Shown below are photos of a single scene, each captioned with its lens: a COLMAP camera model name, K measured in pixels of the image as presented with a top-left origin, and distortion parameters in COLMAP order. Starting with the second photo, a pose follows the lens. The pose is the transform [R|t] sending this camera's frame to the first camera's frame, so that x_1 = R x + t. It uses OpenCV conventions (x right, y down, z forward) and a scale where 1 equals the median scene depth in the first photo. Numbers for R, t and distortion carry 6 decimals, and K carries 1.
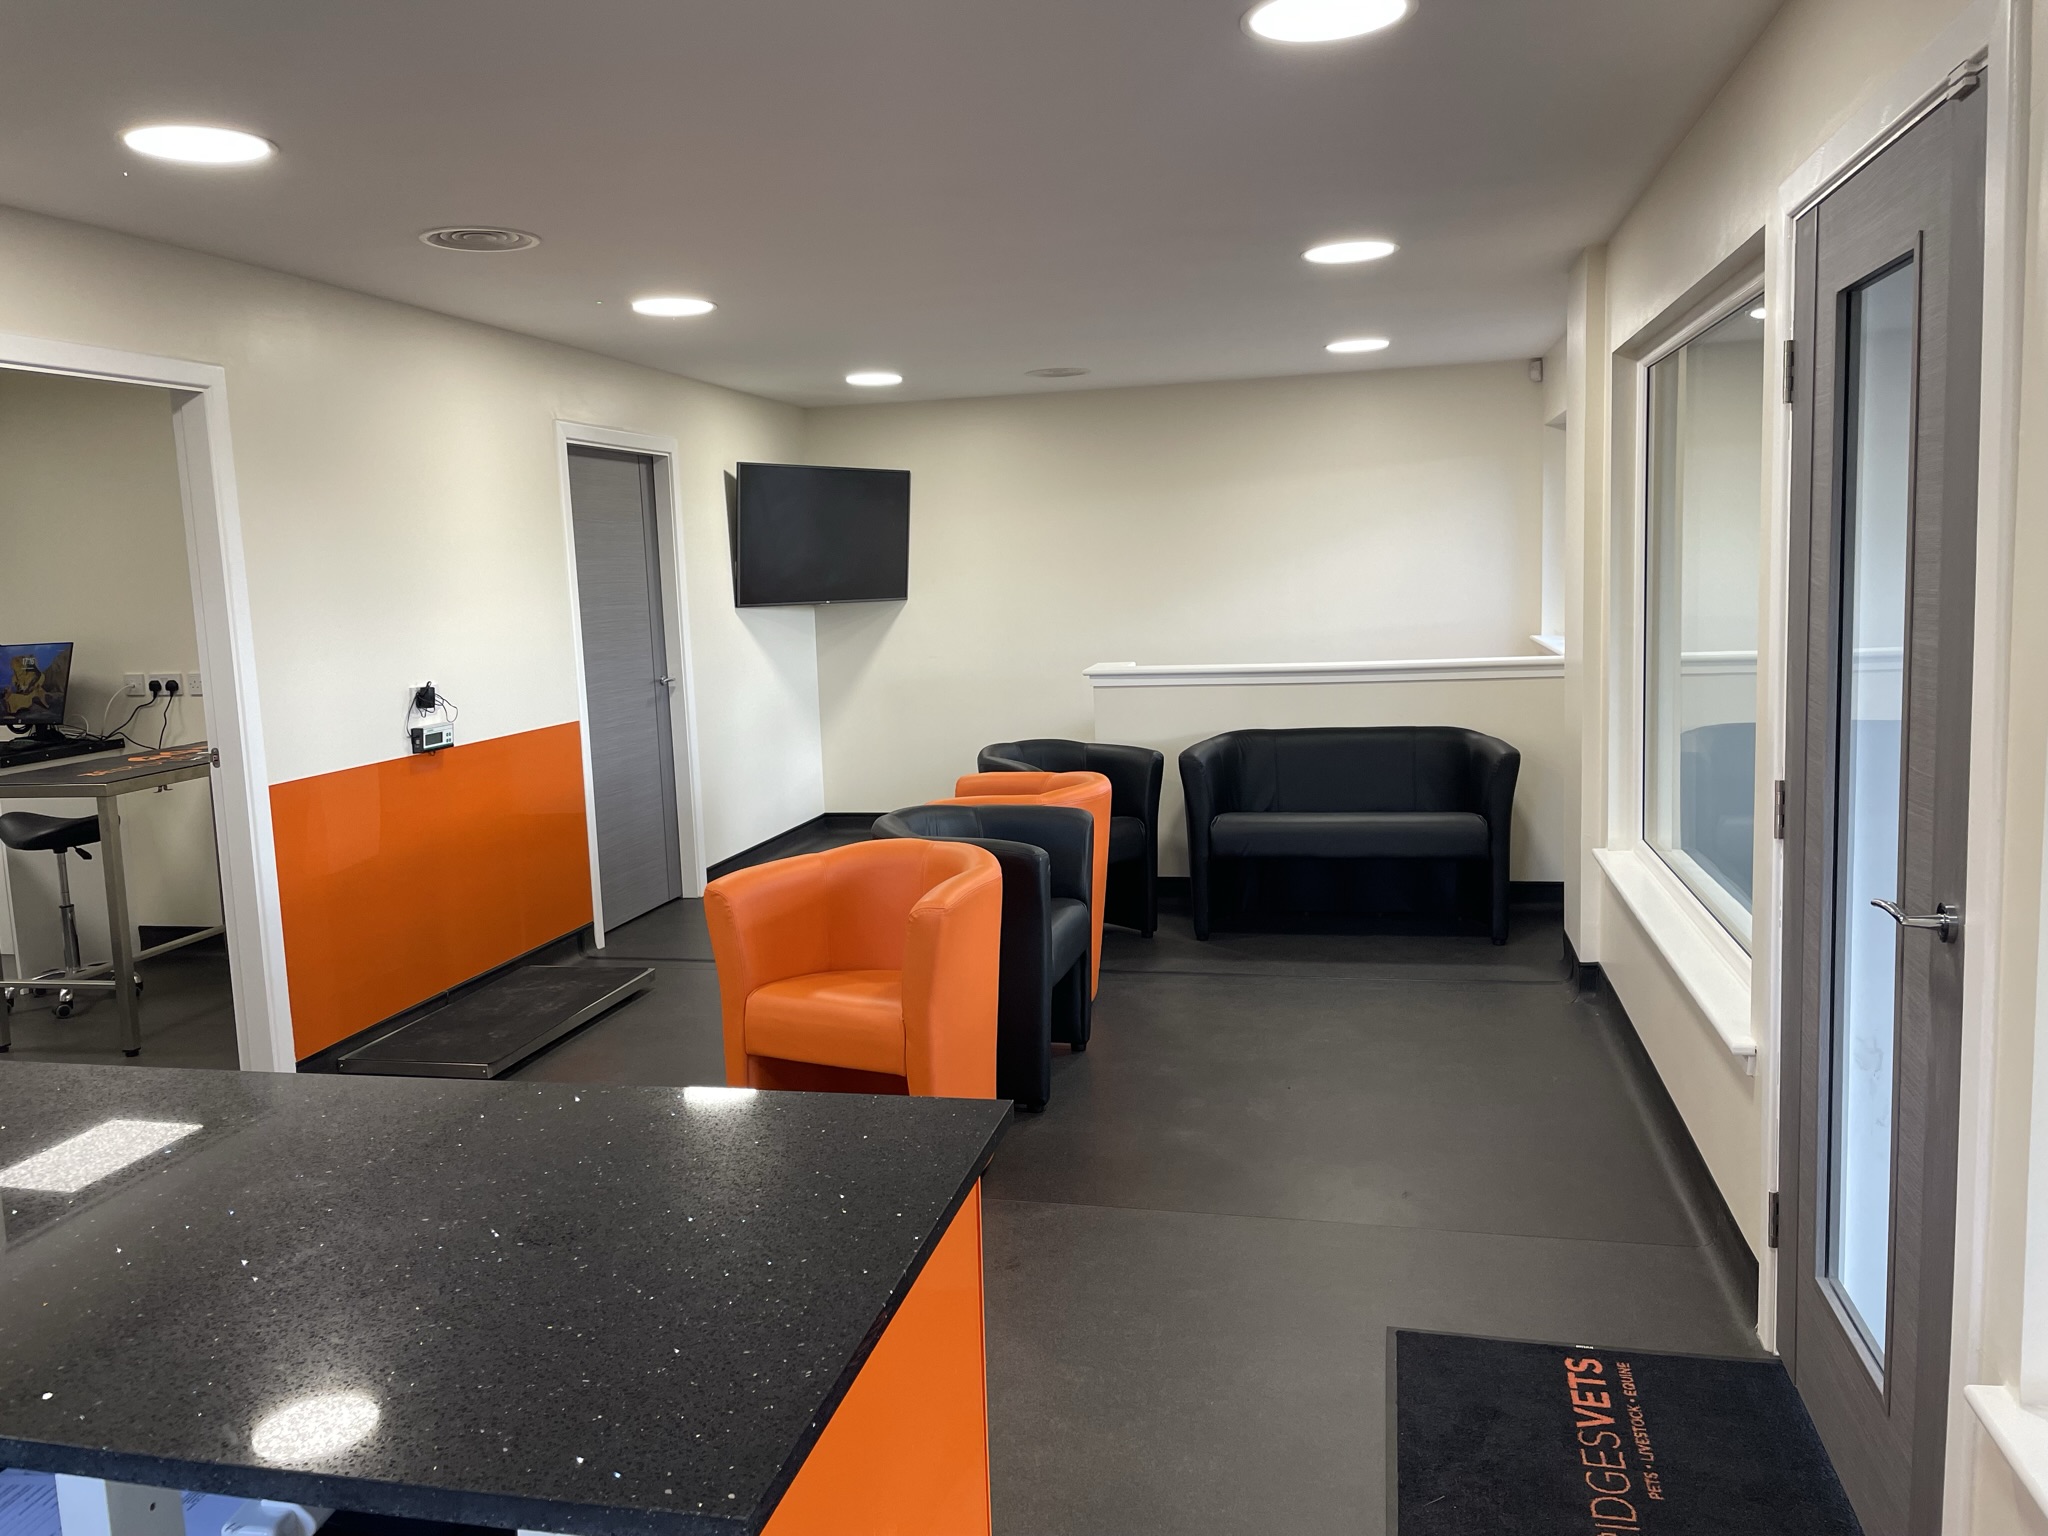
lens RADIAL K [[1552.0, 0, 1030.5], [0, 1552.0, 755.9], [0, 0, 1]] dist [0.129613, -0.168867]
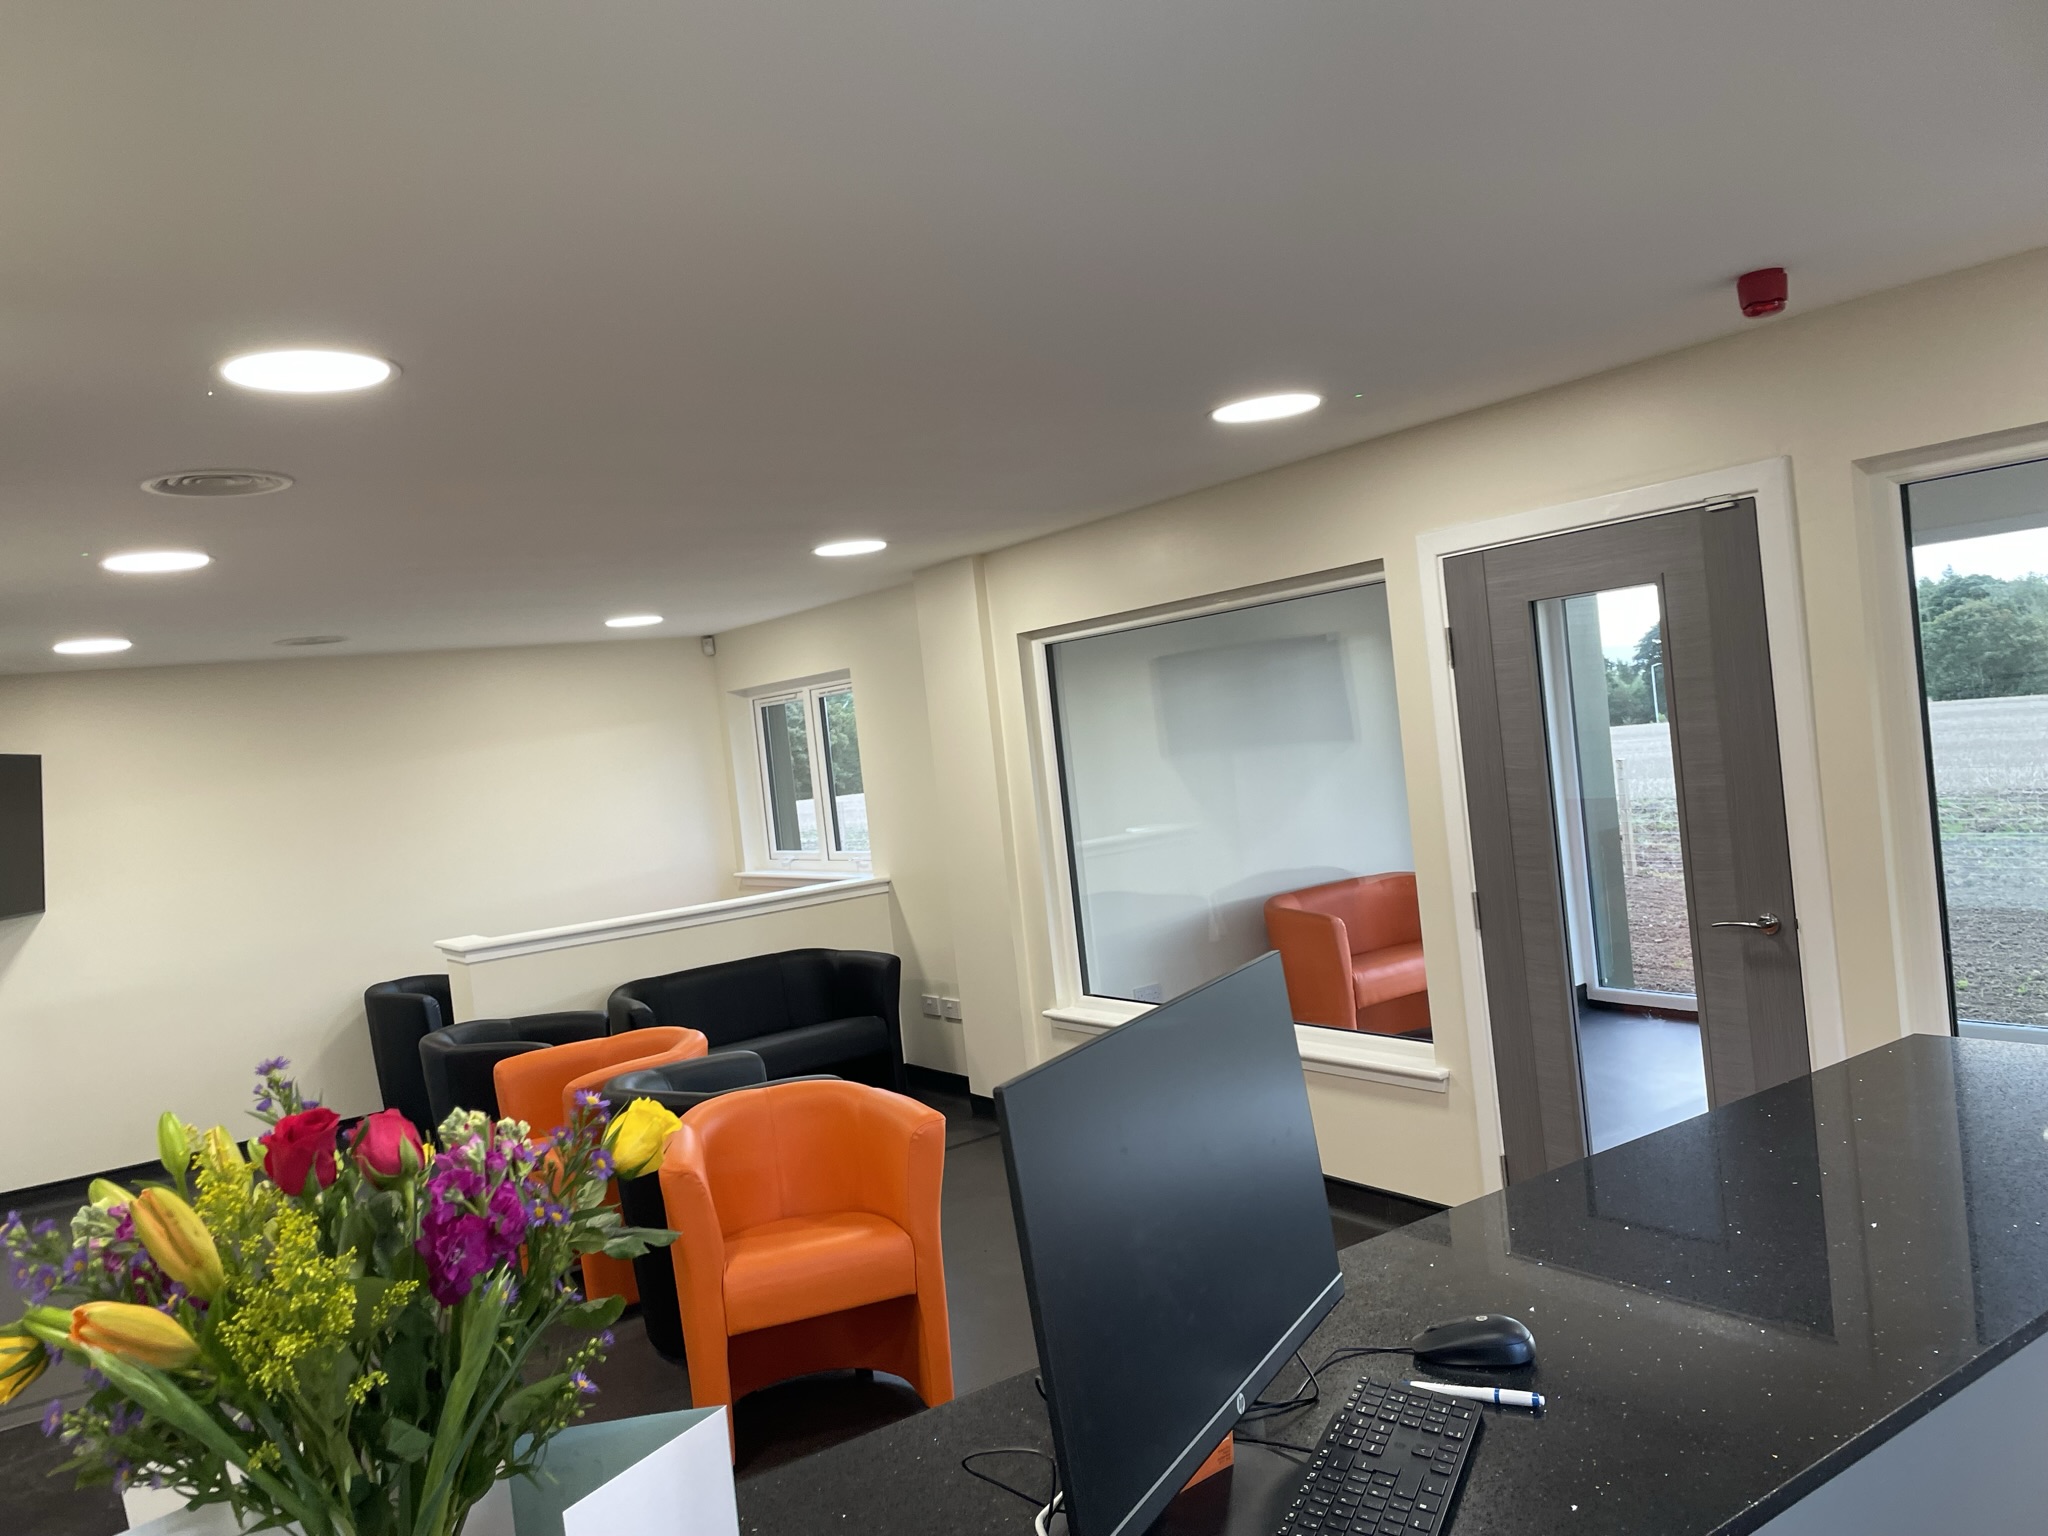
lens RADIAL K [[1552.0, 0, 1030.5], [0, 1552.0, 755.9], [0, 0, 1]] dist [0.129613, -0.168867]
pose [[0.670266, -0.048012, 0.740566, -0.395429], [0.172150, 0.980744, -0.092225, -0.018691], [-0.721878, 0.189304, 0.665625, 0.084566]]
